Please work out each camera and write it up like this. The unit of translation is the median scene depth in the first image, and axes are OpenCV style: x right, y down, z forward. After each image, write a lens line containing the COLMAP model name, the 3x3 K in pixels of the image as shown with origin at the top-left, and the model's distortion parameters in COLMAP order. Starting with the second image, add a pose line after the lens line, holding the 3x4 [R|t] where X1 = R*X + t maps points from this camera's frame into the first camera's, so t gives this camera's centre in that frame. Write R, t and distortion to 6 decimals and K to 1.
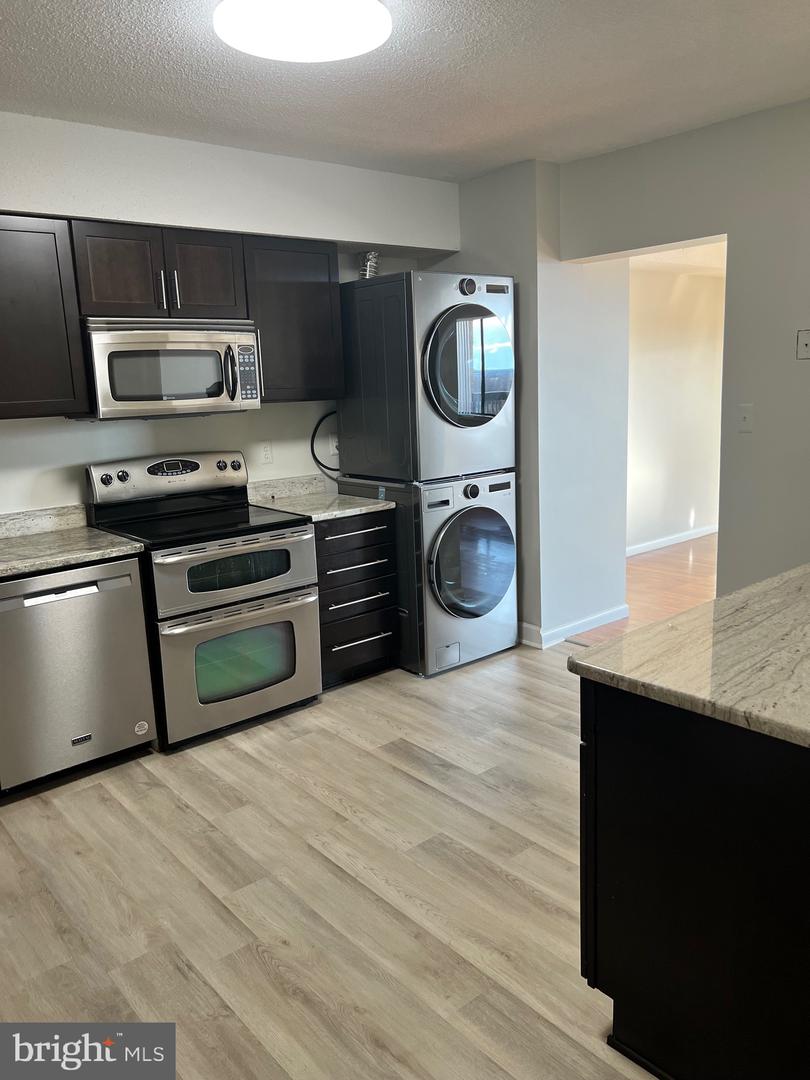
lens RADIAL K [[813.7, 0, 404.1], [0, 813.7, 540.7], [0, 0, 1]] dist [0.049625, -0.059515]
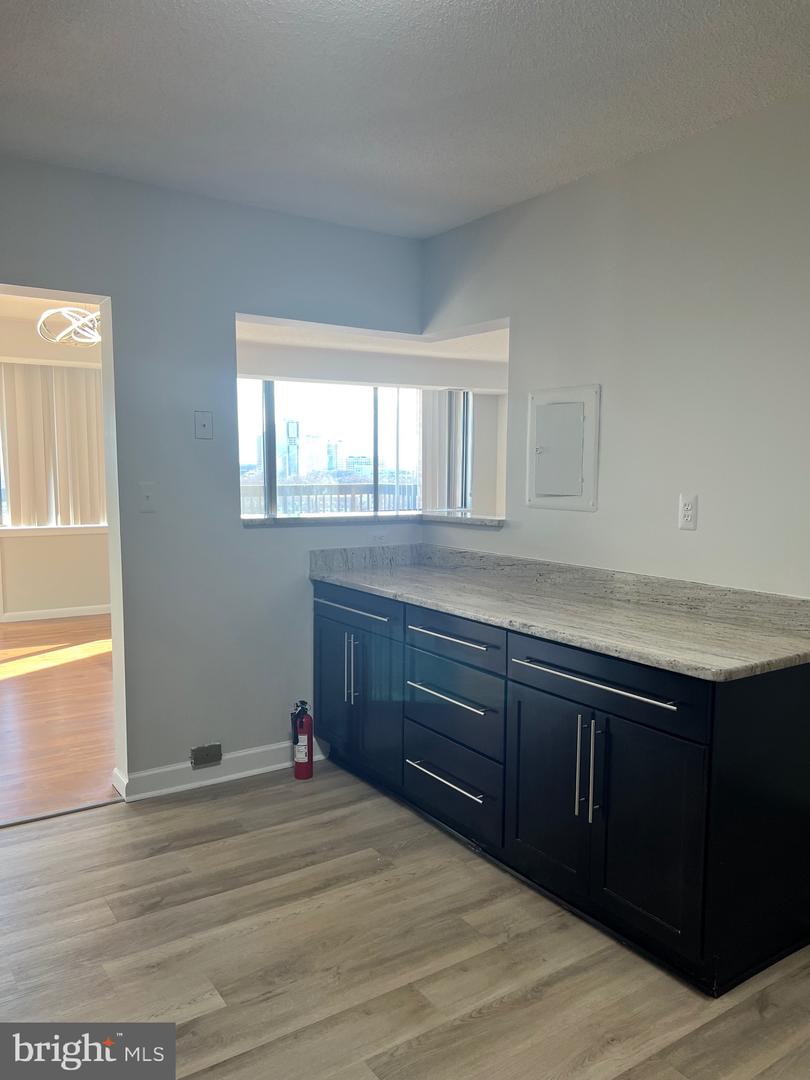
lens RADIAL K [[813.7, 0, 402.4], [0, 813.7, 548.0], [0, 0, 1]] dist [0.049625, -0.059515]
pose [[0.103000, -0.057846, 0.992998, -0.539009], [0.184373, 0.982118, 0.038088, -0.083762], [-0.977445, 0.179158, 0.111823, 0.697284]]
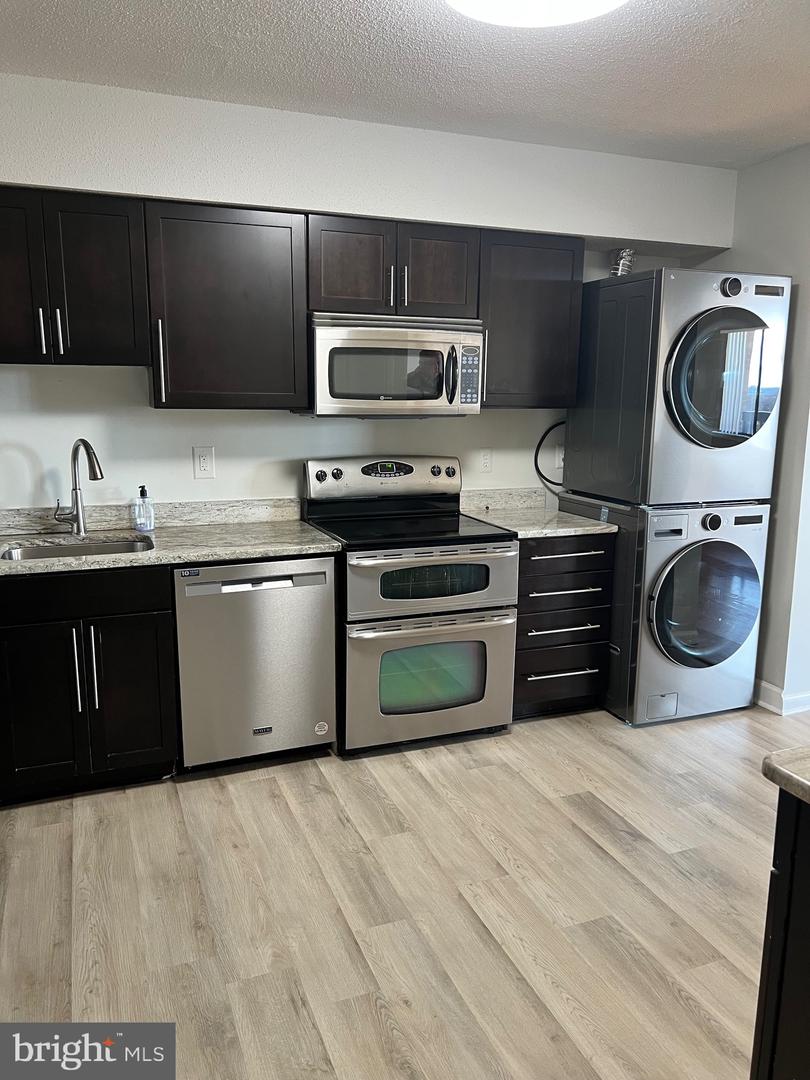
lens RADIAL K [[813.7, 0, 409.0], [0, 813.7, 546.7], [0, 0, 1]] dist [0.049625, -0.059515]
pose [[0.948812, 0.106815, -0.297231, 0.050846], [-0.108382, 0.994046, 0.011254, -0.012471], [0.296663, 0.021537, 0.954739, 0.092118]]
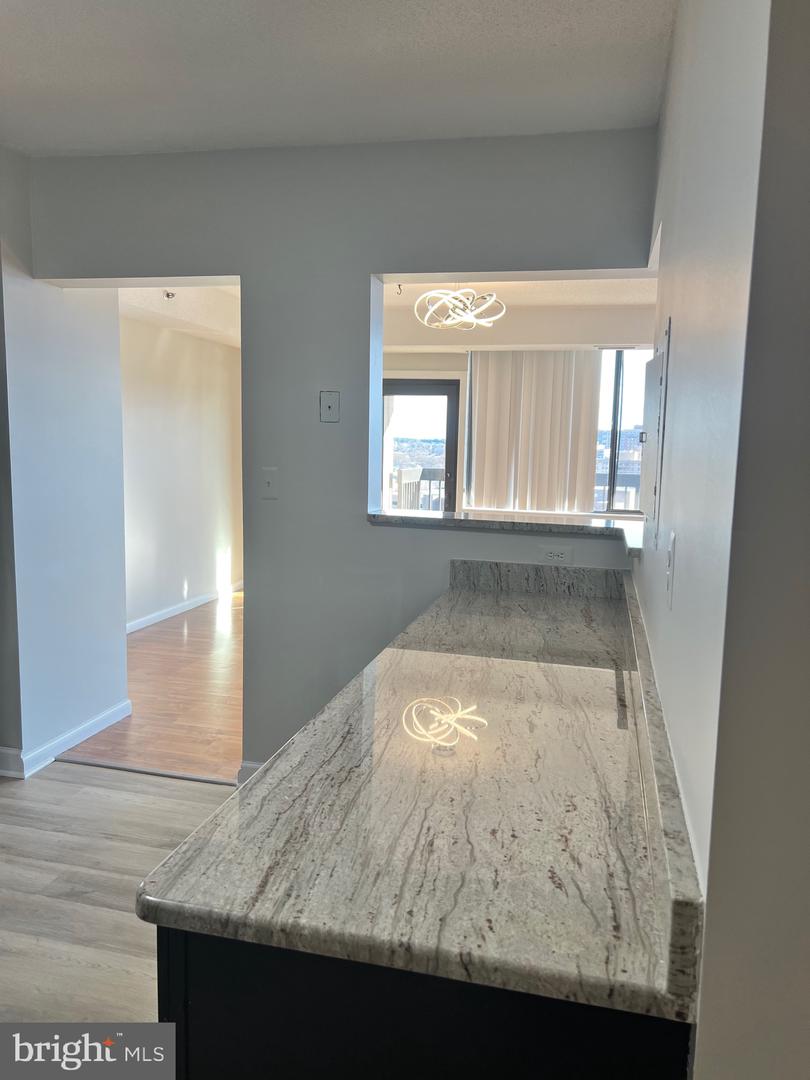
lens RADIAL K [[813.7, 0, 398.6], [0, 813.7, 544.4], [0, 0, 1]] dist [0.049625, -0.059515]
pose [[0.810363, -0.013576, 0.585771, 0.011347], [0.057174, 0.996793, -0.055994, -0.028683], [-0.583132, 0.078866, 0.808540, 0.230688]]
